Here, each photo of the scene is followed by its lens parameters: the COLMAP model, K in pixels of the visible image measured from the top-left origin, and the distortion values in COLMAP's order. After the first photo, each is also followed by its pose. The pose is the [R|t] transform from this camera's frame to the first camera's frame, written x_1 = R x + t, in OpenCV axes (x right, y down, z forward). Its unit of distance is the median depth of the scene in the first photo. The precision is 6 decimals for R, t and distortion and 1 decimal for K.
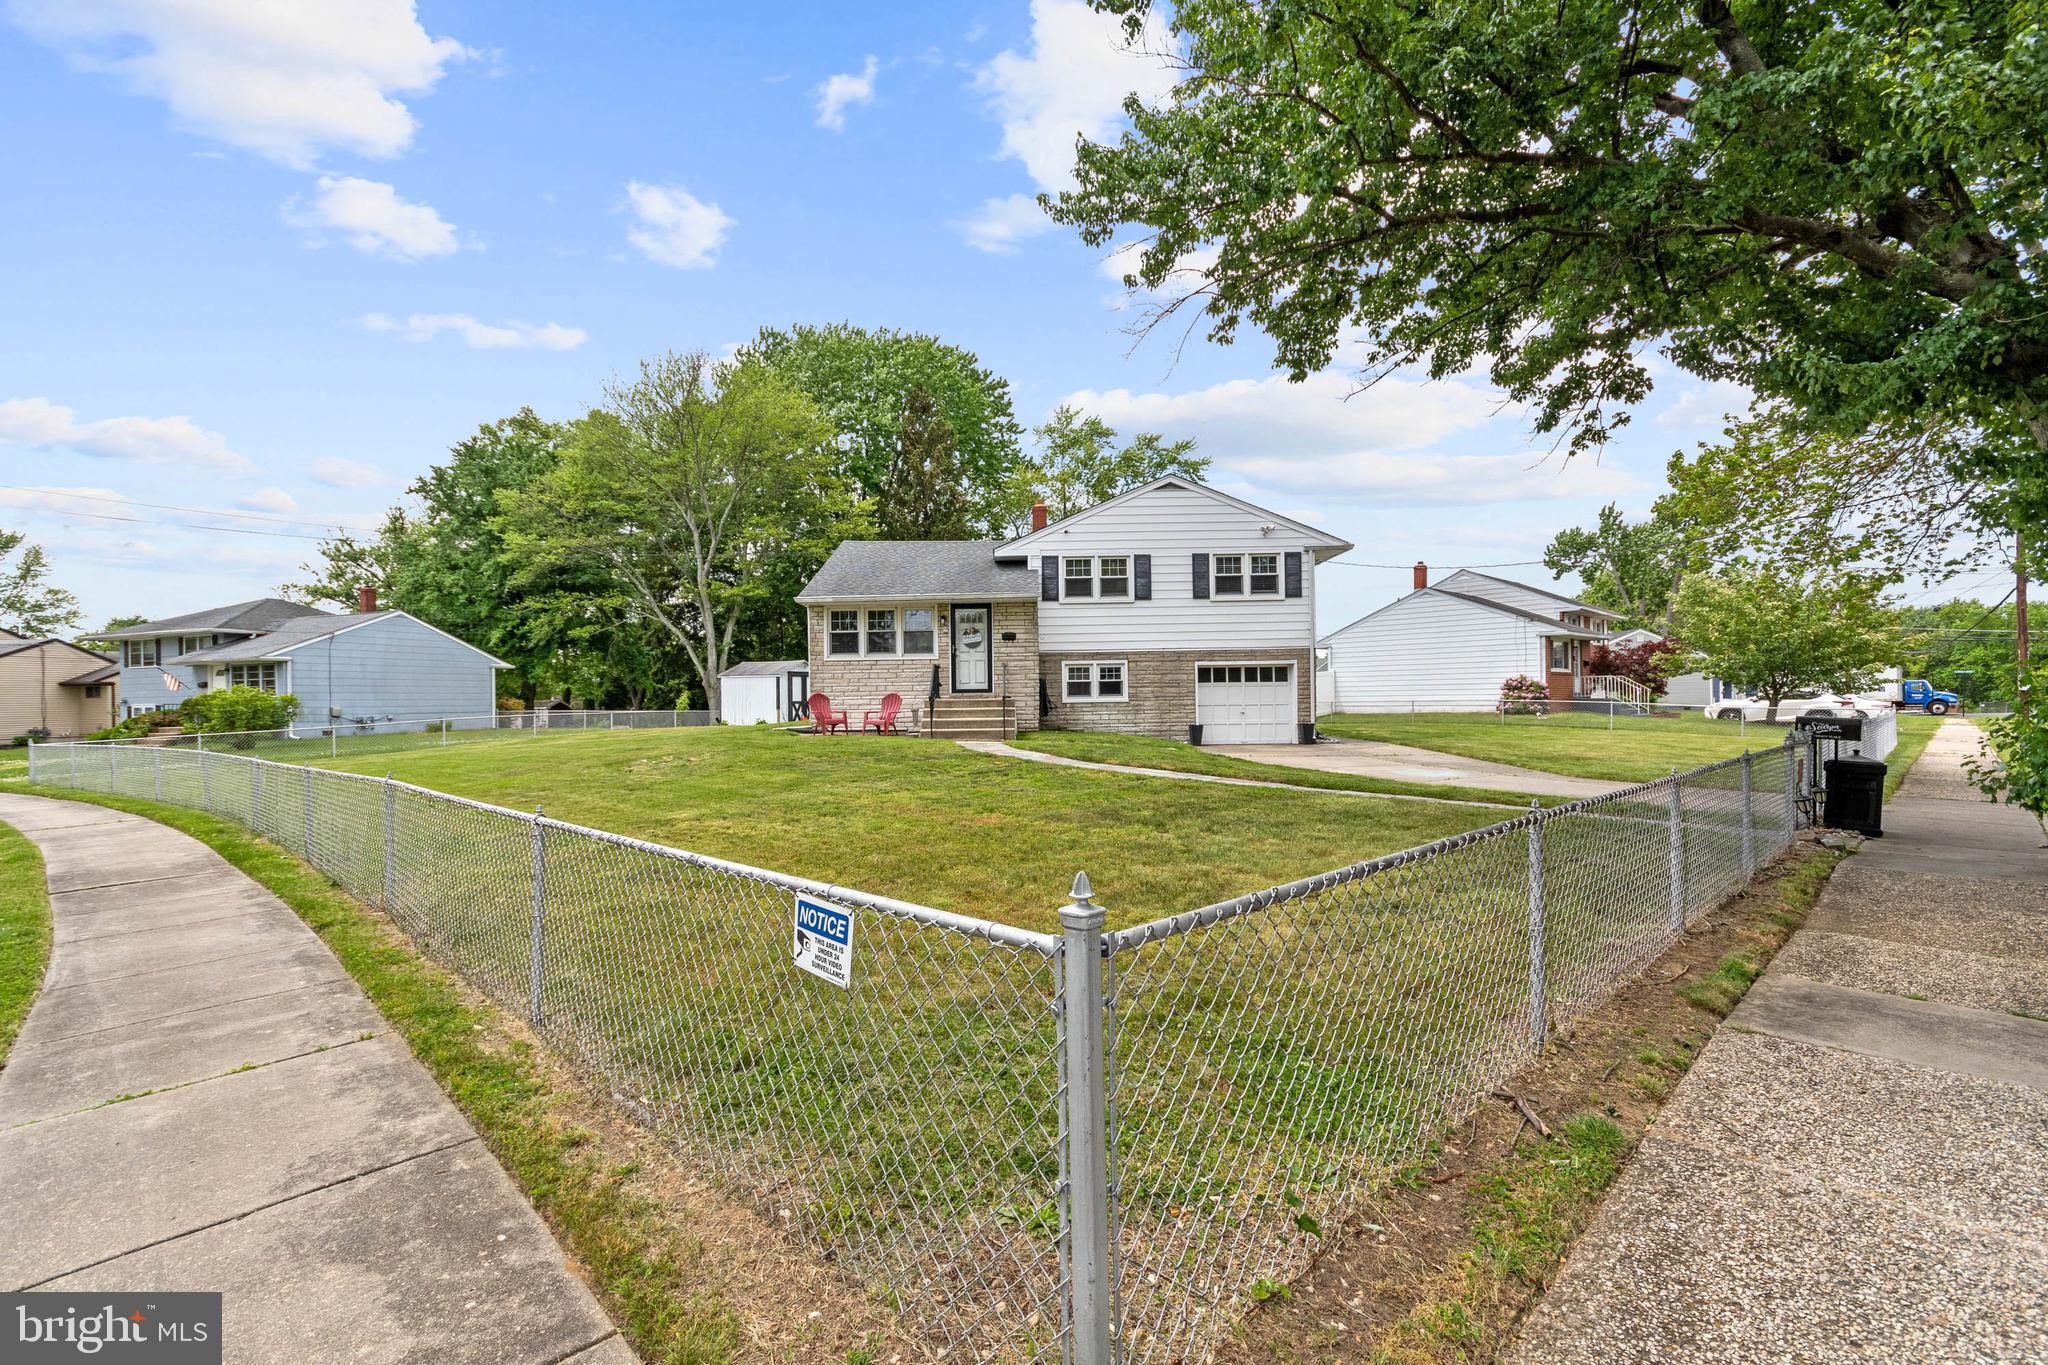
lens RADIAL K [[911.0, 0, 1025.7], [0, 911.0, 690.9], [0, 0, 1]] dist [0.000089, 0.000948]
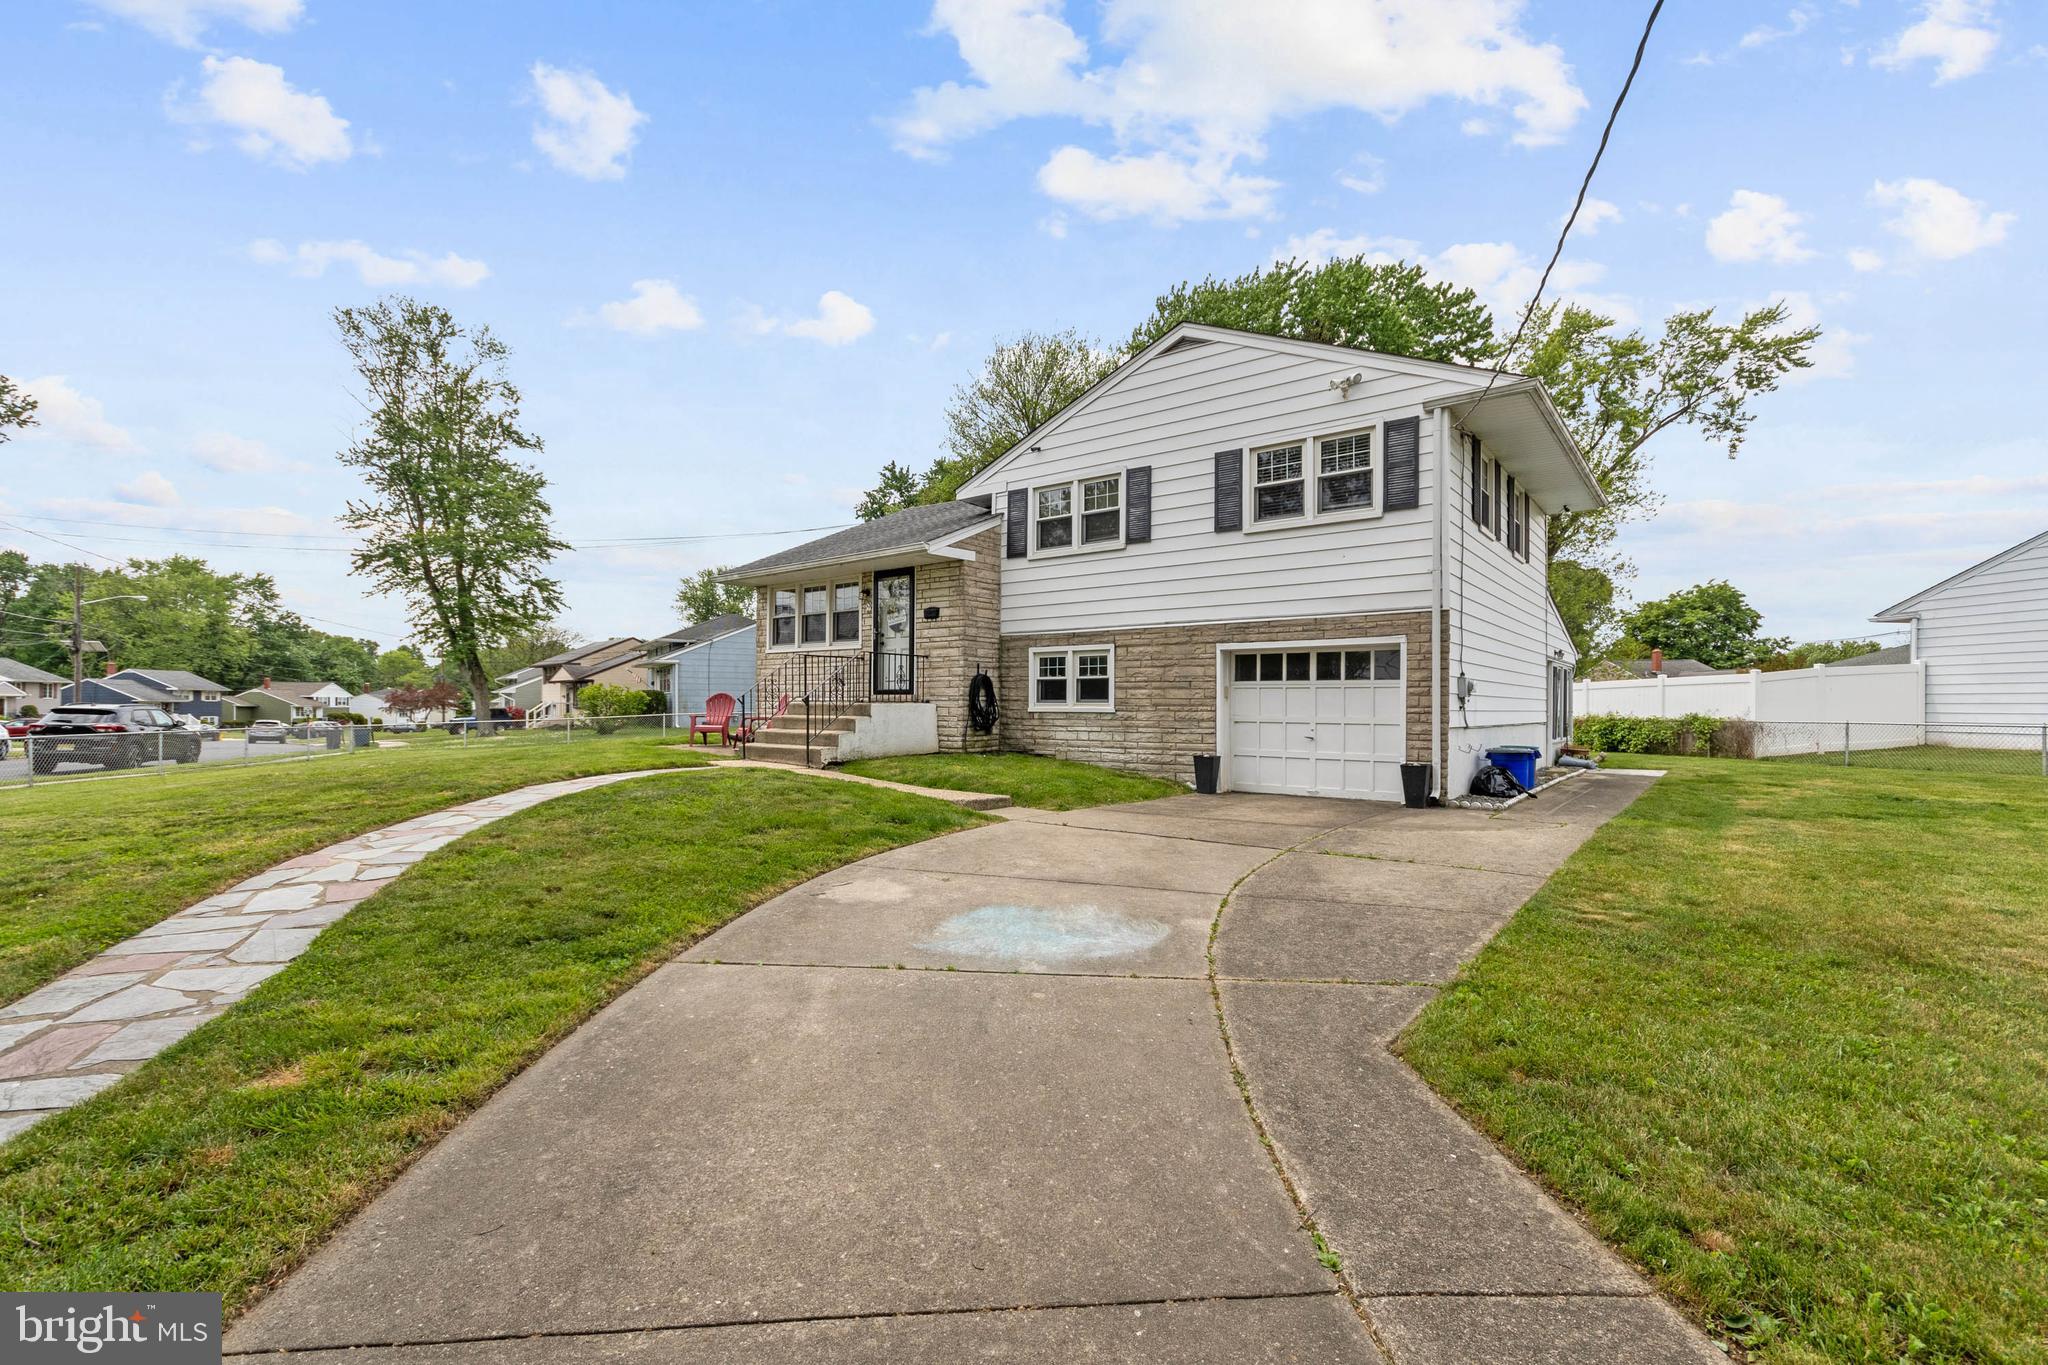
lens RADIAL K [[911.0, 0, 966.2], [0, 911.0, 689.8], [0, 0, 1]] dist [0.000089, 0.000948]
pose [[0.789621, 0.007268, -0.613552, 0.407824], [-0.007338, 0.999970, 0.002403, -0.003904], [0.613552, 0.002605, 0.789650, 0.456490]]
